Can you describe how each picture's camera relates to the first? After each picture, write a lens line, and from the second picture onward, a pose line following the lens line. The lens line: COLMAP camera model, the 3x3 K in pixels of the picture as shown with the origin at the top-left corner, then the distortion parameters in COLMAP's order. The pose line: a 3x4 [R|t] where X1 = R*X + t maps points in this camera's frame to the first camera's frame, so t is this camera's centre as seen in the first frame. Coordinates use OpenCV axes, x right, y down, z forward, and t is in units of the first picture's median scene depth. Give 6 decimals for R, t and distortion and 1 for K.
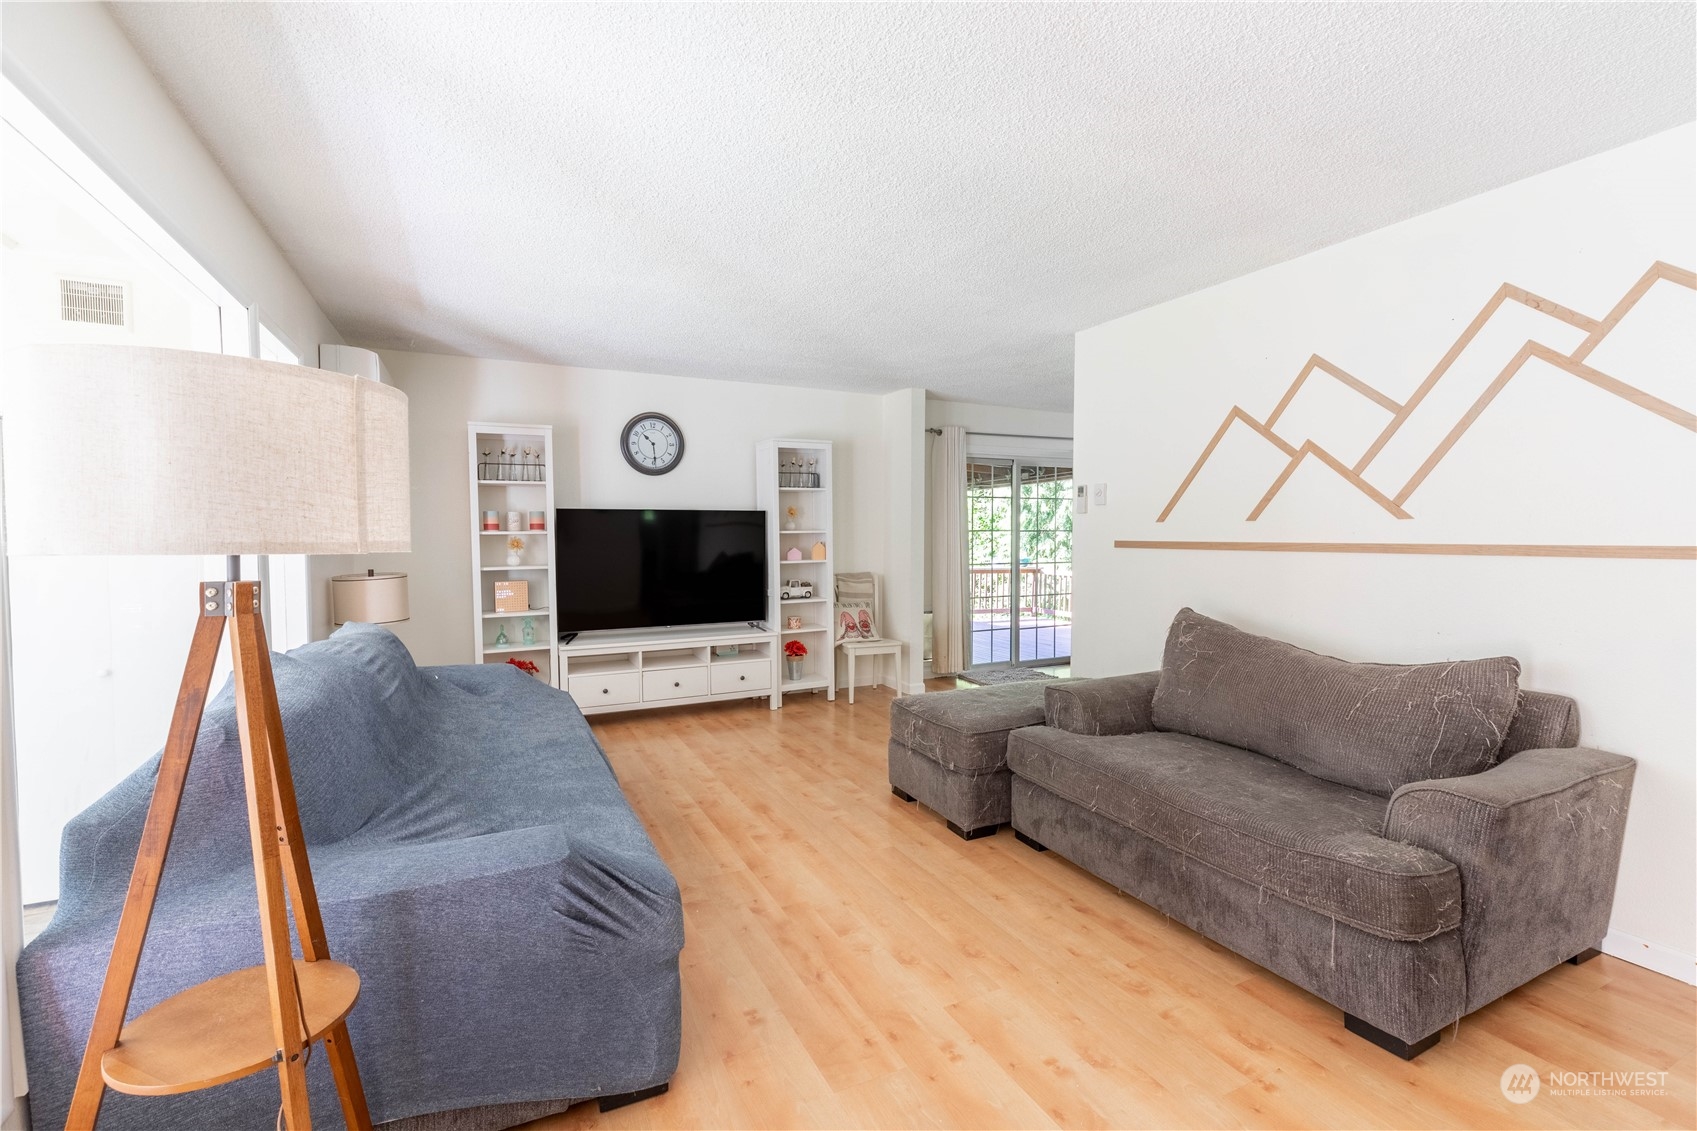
lens RADIAL K [[764.8, 0, 853.0], [0, 764.8, 558.7], [0, 0, 1]] dist [0.002487, 0.000308]
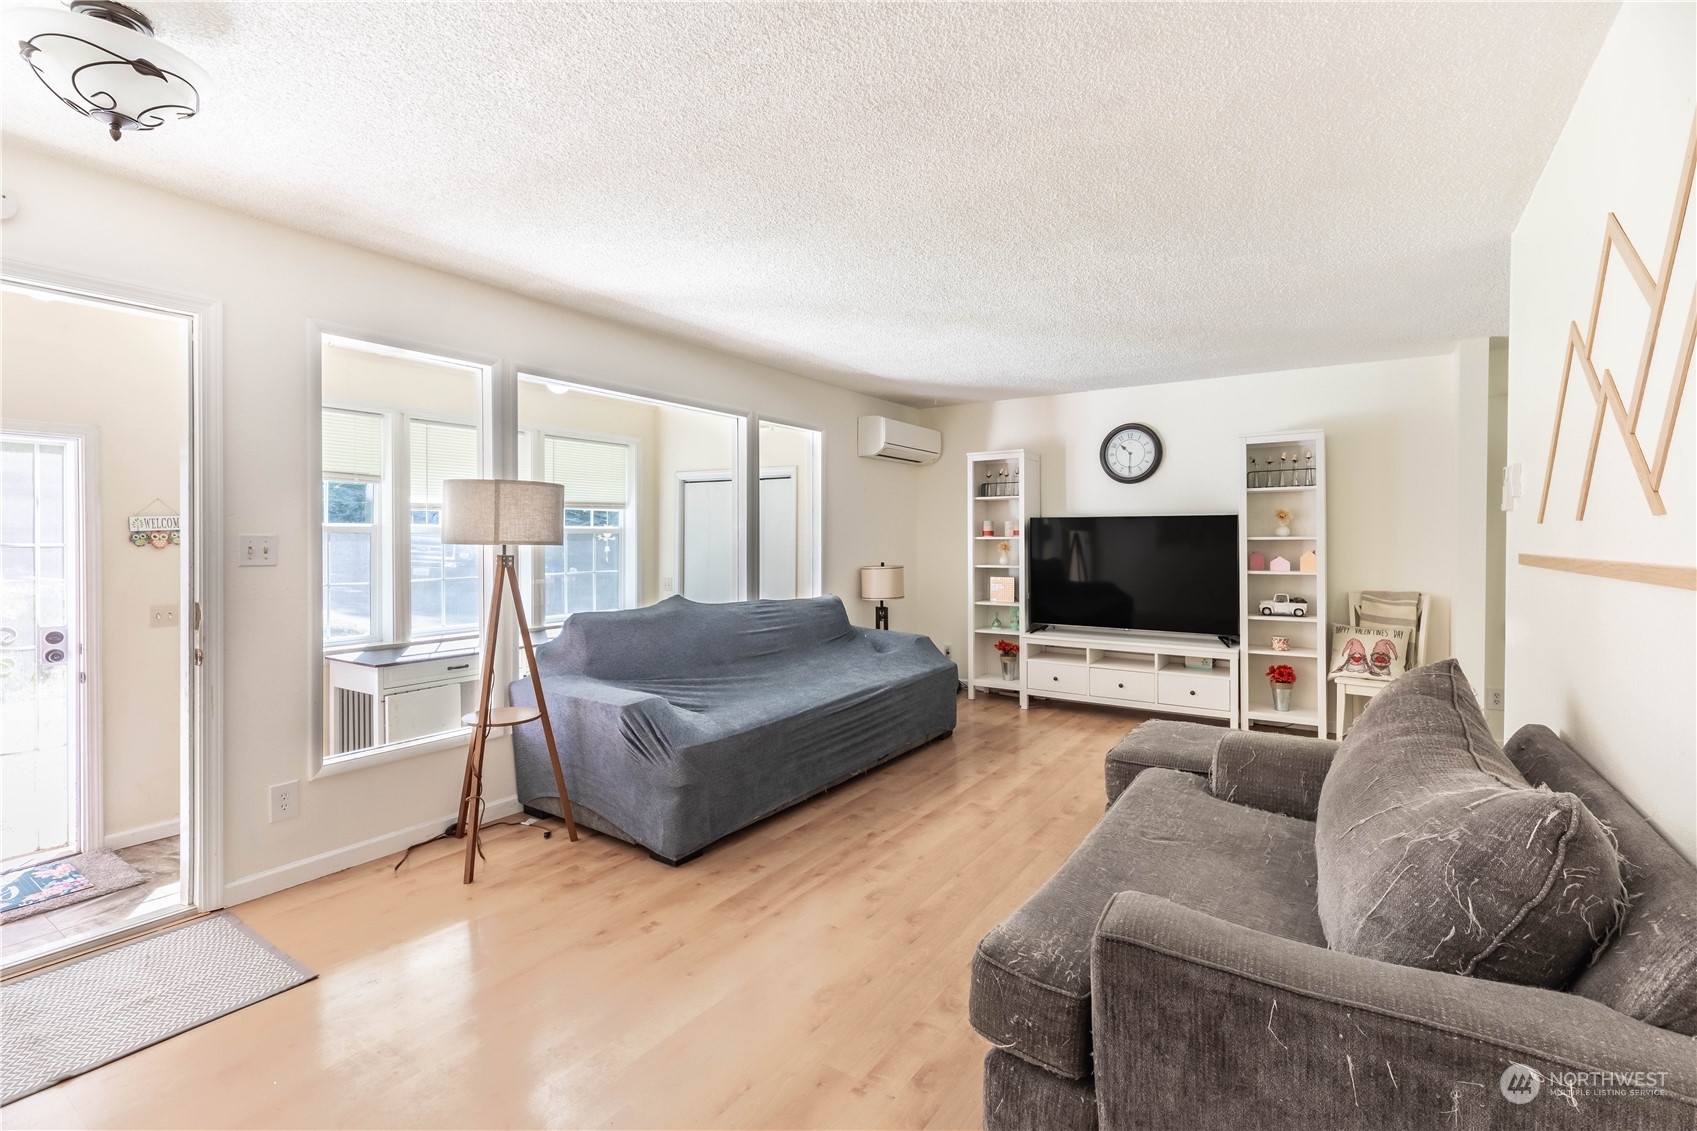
lens RADIAL K [[771.6, 0, 843.5], [0, 771.6, 533.3], [0, 0, 1]] dist [0.000830, 0.000164]
pose [[0.486760, -0.001545, -0.873534, 0.506774], [-0.033314, 0.999238, -0.020331, -0.007367], [0.872900, 0.038997, 0.486338, 0.163801]]
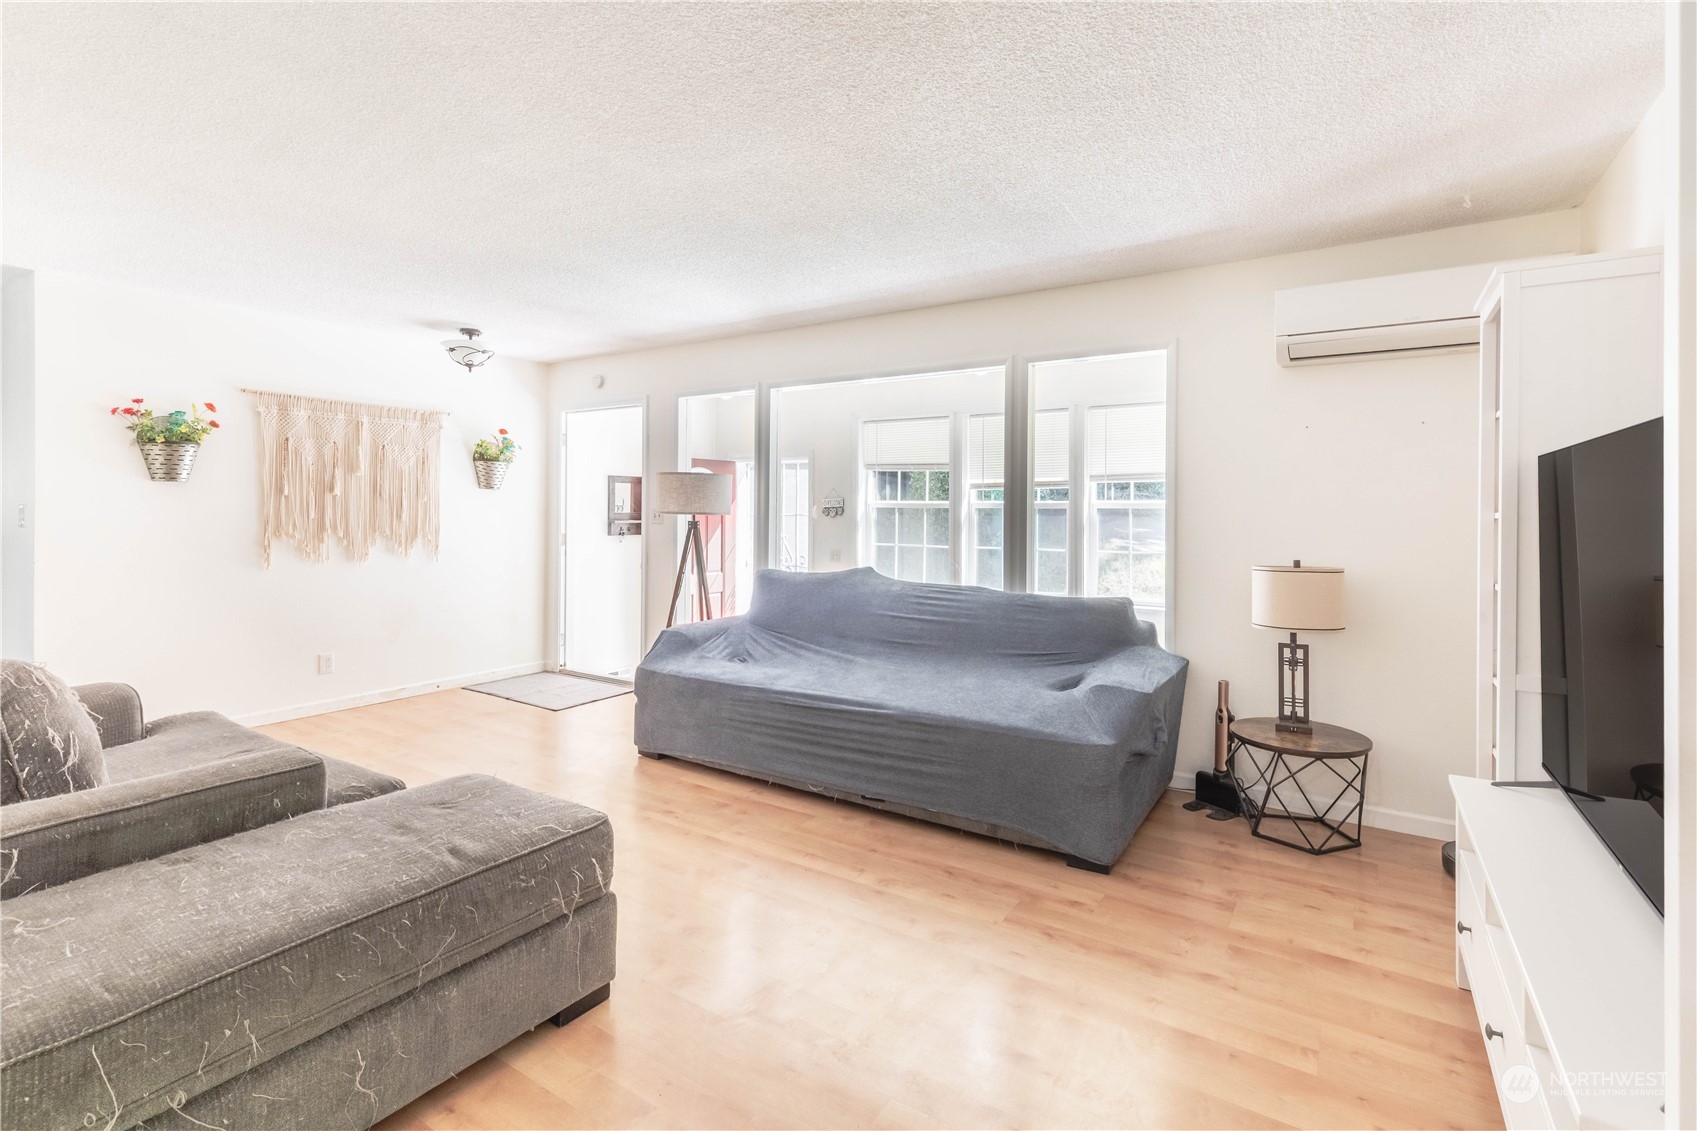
lens RADIAL K [[771.6, 0, 843.5], [0, 771.6, 533.3], [0, 0, 1]] dist [0.000830, 0.000164]
pose [[-0.868636, 0.010977, -0.495330, 0.127337], [-0.019870, 0.998178, 0.056967, -0.036483], [0.495053, 0.059326, -0.866835, 1.144446]]
